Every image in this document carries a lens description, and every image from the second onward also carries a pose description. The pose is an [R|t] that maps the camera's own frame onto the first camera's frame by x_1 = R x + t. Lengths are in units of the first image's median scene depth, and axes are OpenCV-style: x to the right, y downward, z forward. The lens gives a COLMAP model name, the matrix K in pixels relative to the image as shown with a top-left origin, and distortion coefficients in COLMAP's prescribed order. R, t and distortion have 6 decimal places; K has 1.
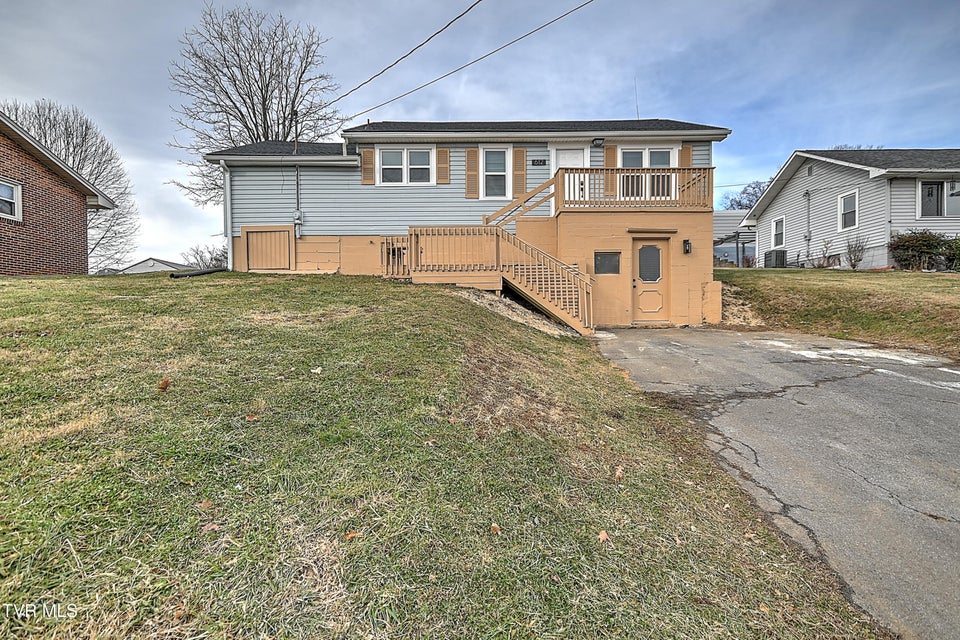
lens RADIAL K [[500.3, 0, 479.9], [0, 500.3, 323.9], [0, 0, 1]] dist [0.020878, 0.000575]
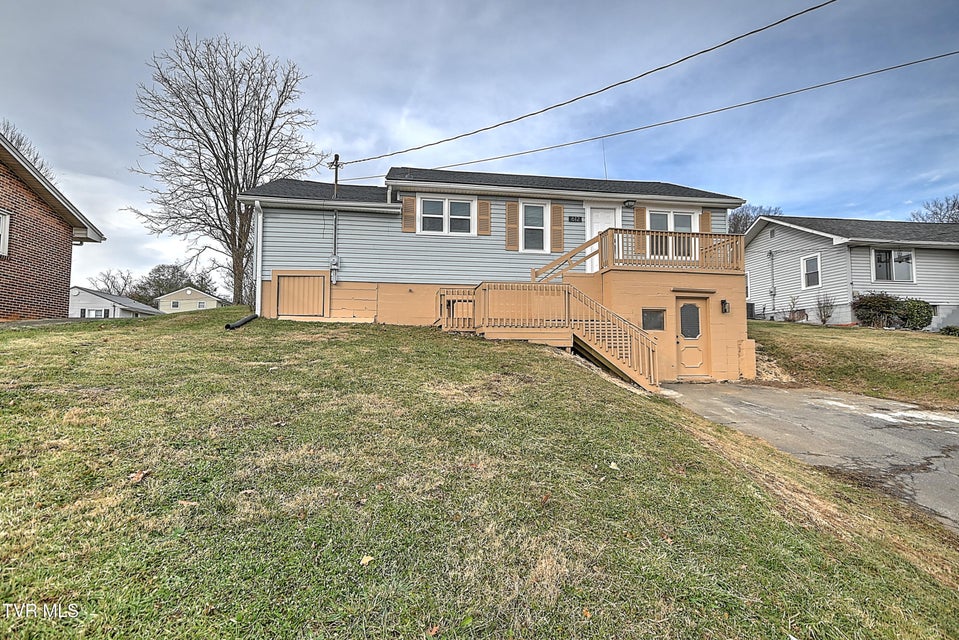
lens RADIAL K [[499.8, 0, 480.6], [0, 499.8, 316.8], [0, 0, 1]] dist [0.020878, 0.000575]
pose [[0.988773, 0.022903, 0.147657, -0.224345], [-0.010966, 0.996641, -0.081152, -0.034520], [-0.149020, 0.078622, 0.985704, 0.023729]]
